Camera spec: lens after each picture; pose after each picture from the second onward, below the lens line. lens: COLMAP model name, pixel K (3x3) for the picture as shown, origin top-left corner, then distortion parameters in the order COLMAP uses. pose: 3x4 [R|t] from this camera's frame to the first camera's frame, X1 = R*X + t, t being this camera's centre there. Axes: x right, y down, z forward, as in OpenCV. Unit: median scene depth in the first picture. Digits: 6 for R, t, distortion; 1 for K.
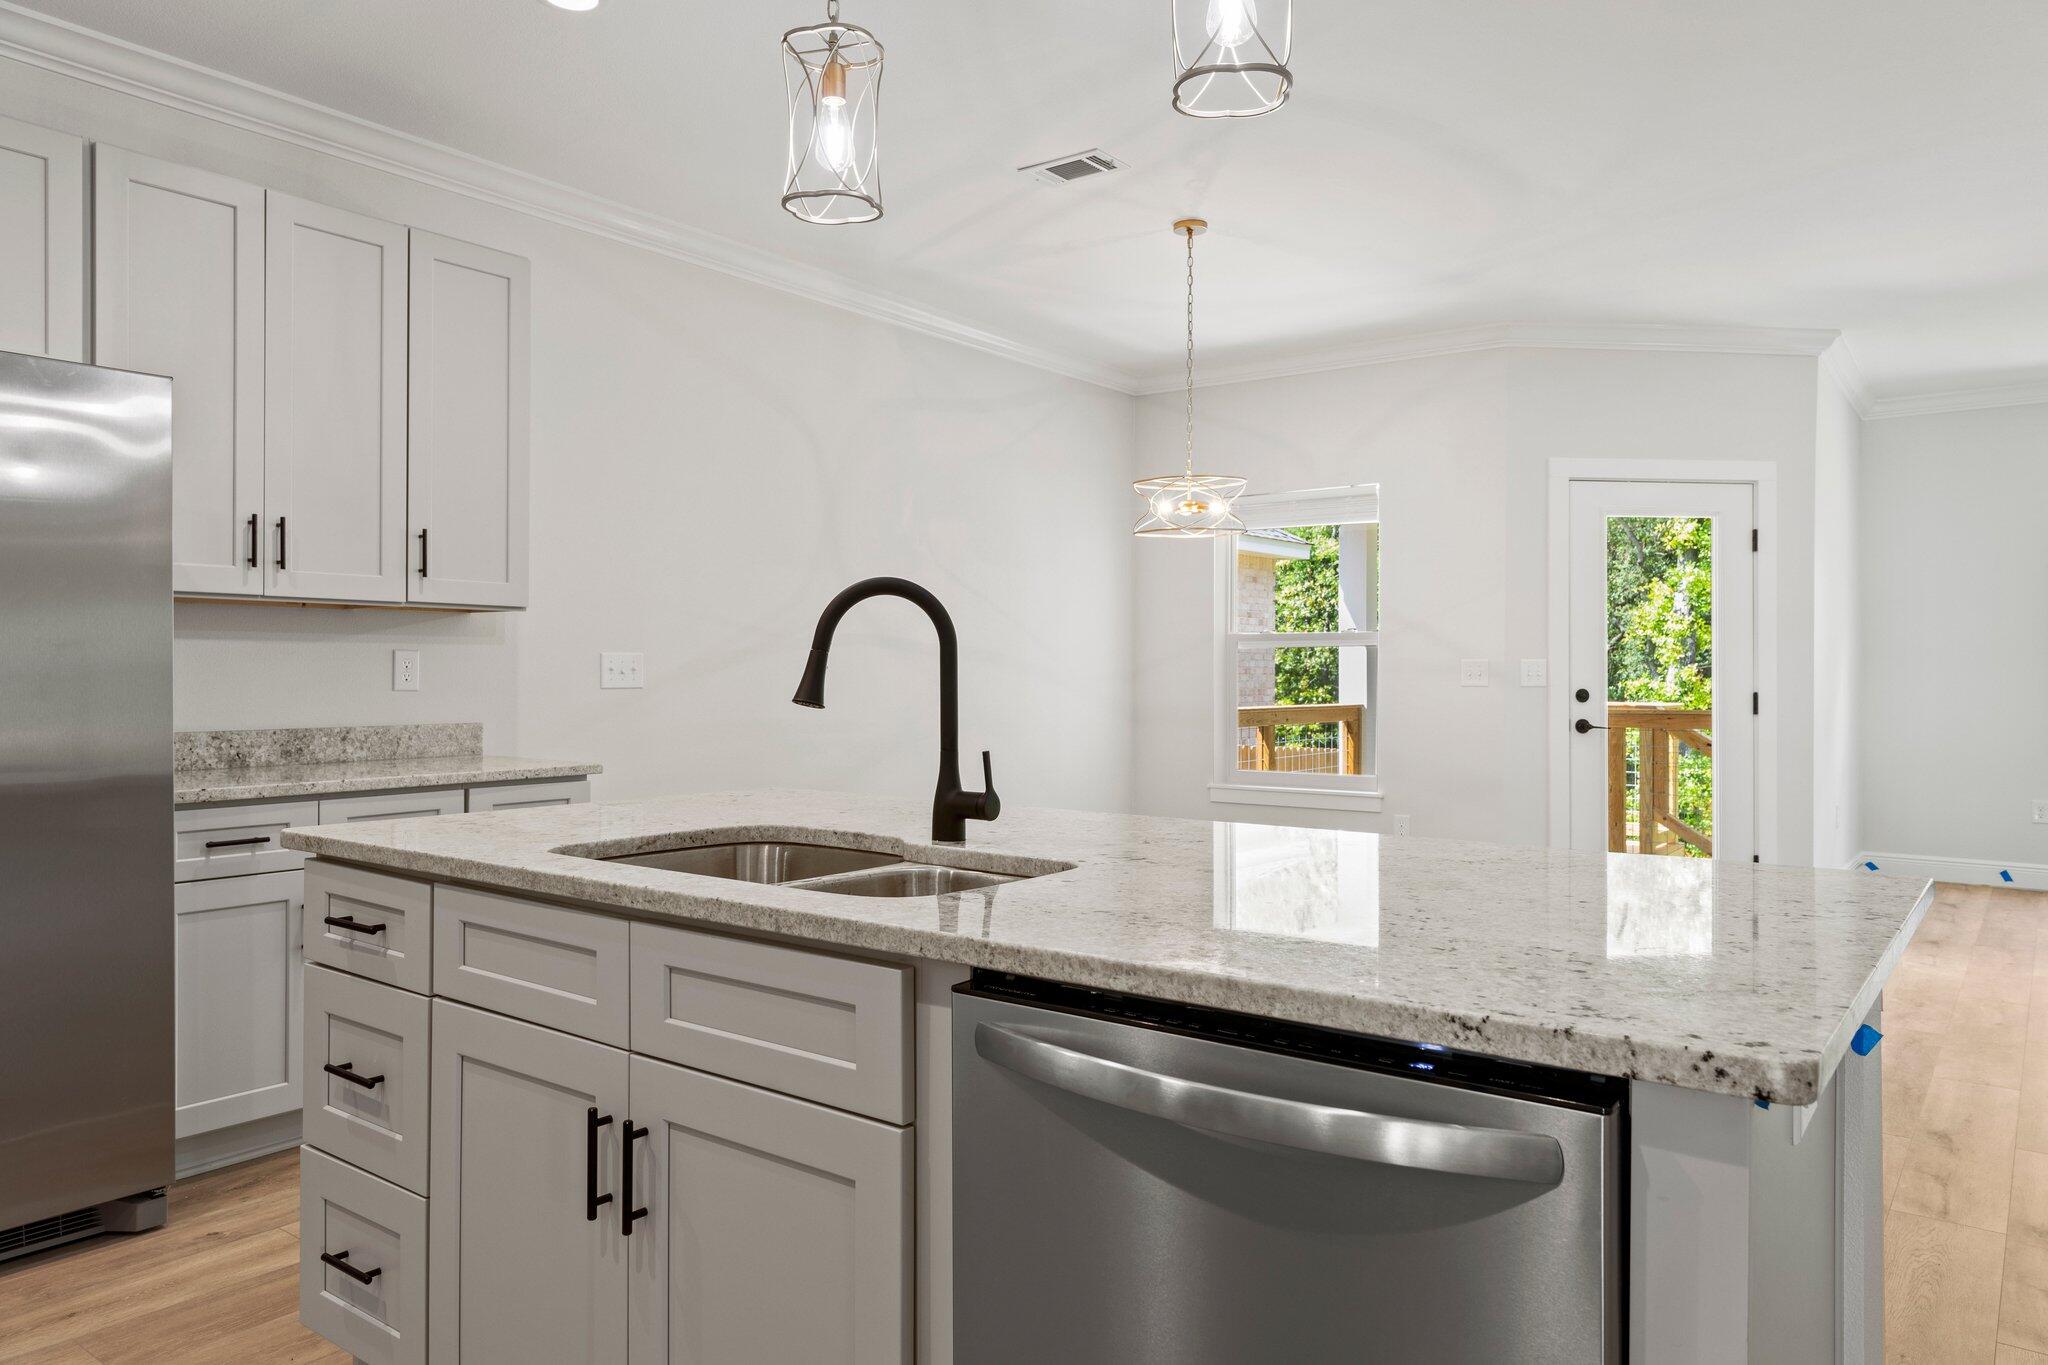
lens RADIAL K [[1360.7, 0, 1023.5], [0, 1360.7, 670.6], [0, 0, 1]] dist [0.002645, 0.003308]
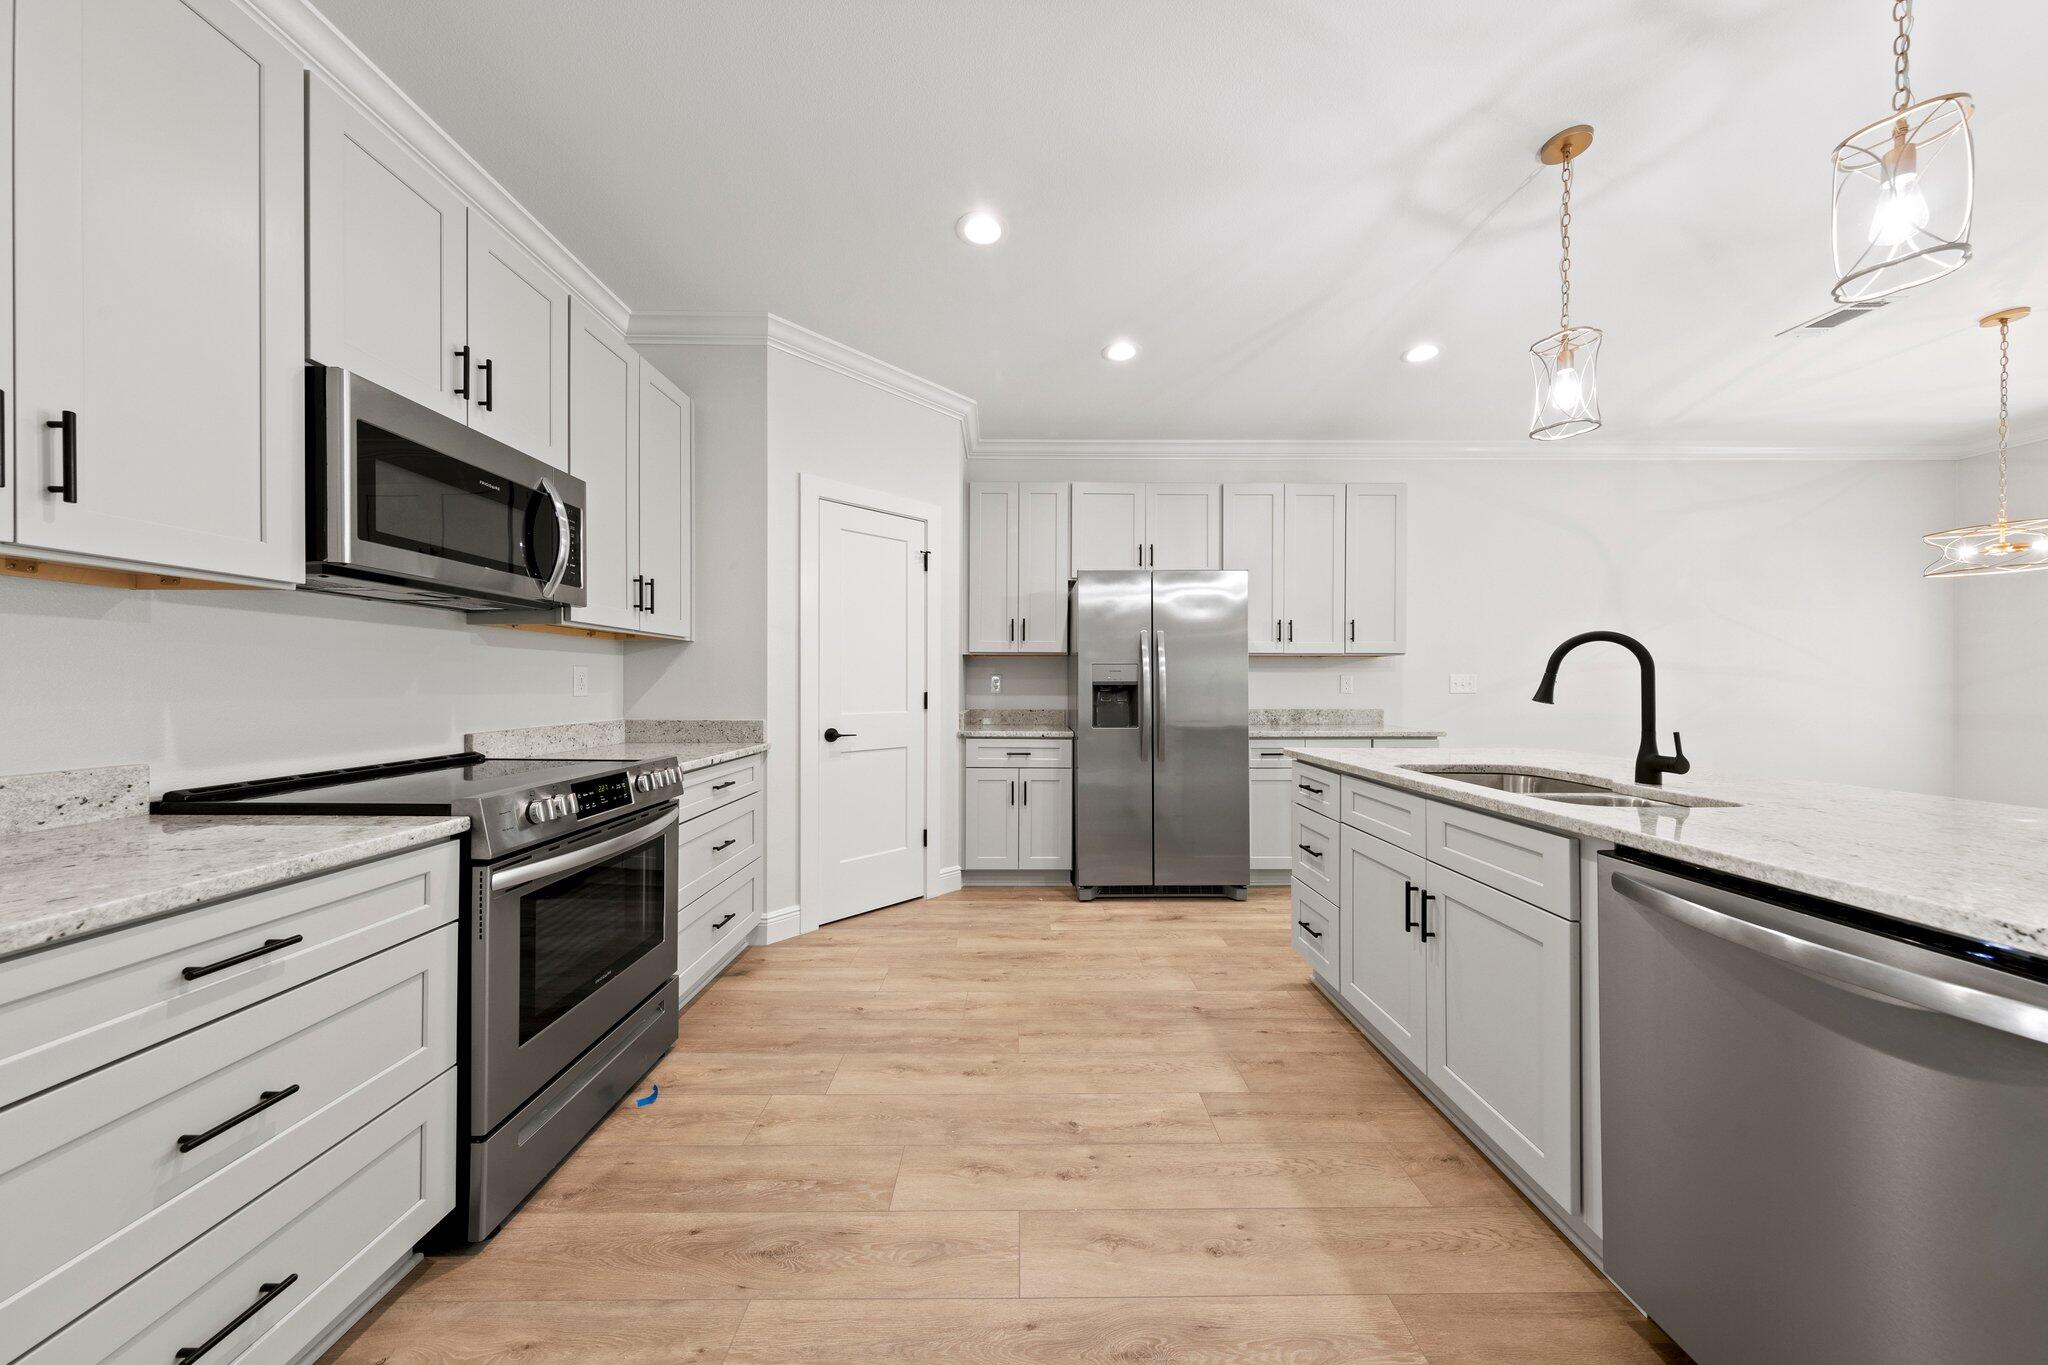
lens RADIAL K [[634.4, 0, 1019.6], [0, 634.4, 684.3], [0, 0, 1]] dist [0.000443, 0.000030]
pose [[0.607963, -0.002282, -0.793962, 0.089107], [0.002214, 0.999997, -0.001179, 0.000131], [0.793962, -0.001041, 0.607966, -0.096216]]
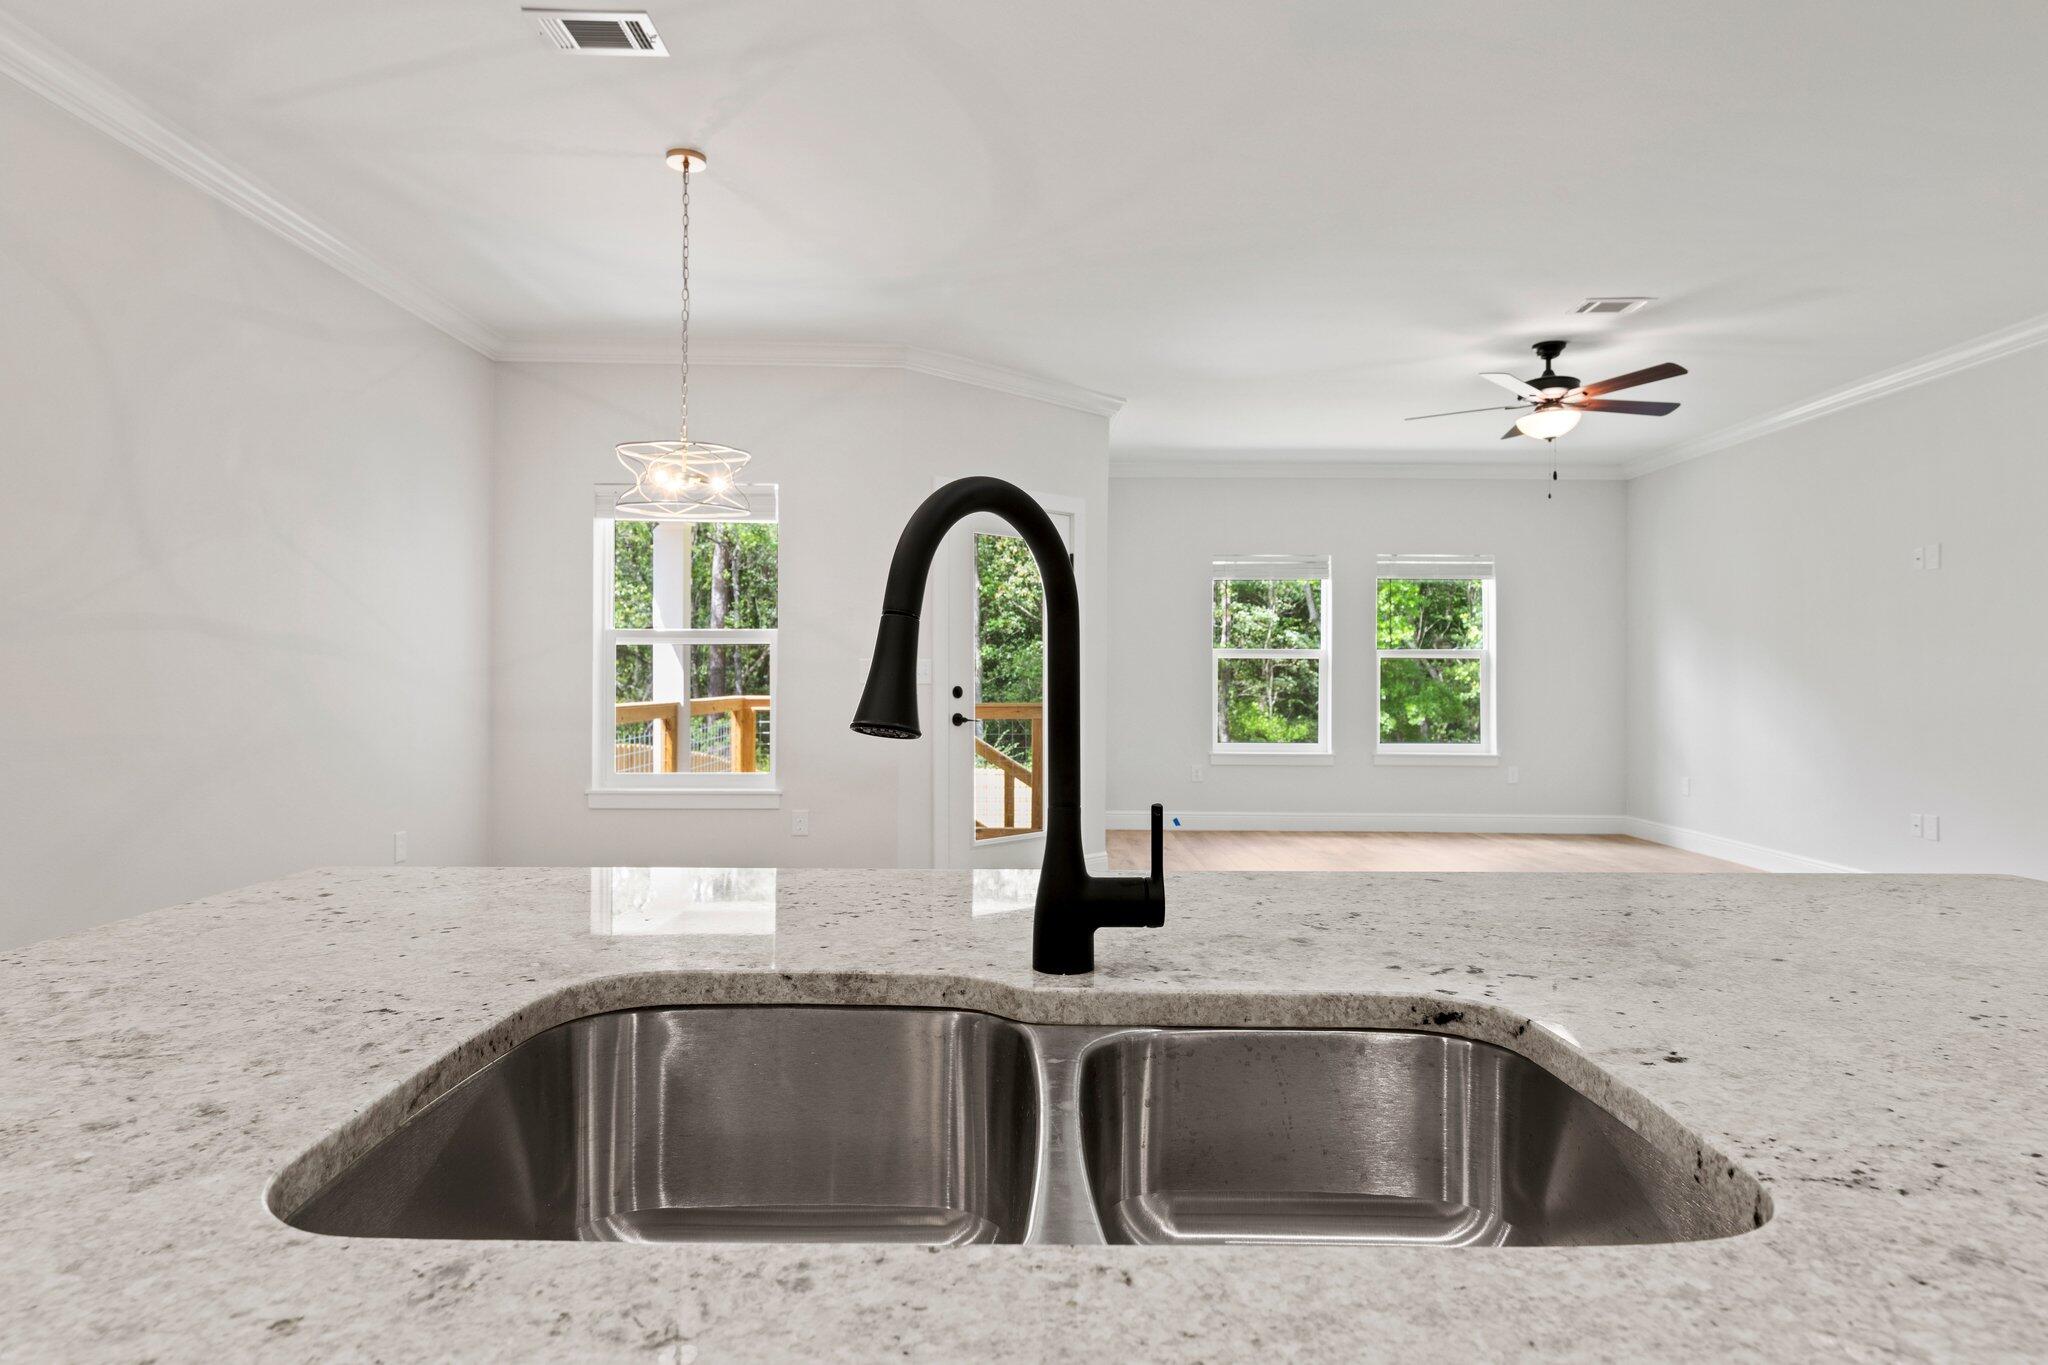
lens RADIAL K [[1153.8, 0, 1024.0], [0, 1153.8, 682.5], [0, 0, 1]] dist [-0.003743, -0.000153]
pose [[0.799418, -0.002503, 0.600770, -0.349306], [-0.003439, 0.999956, 0.008742, 0.005758], [-0.600765, -0.009054, 0.799374, 0.648642]]
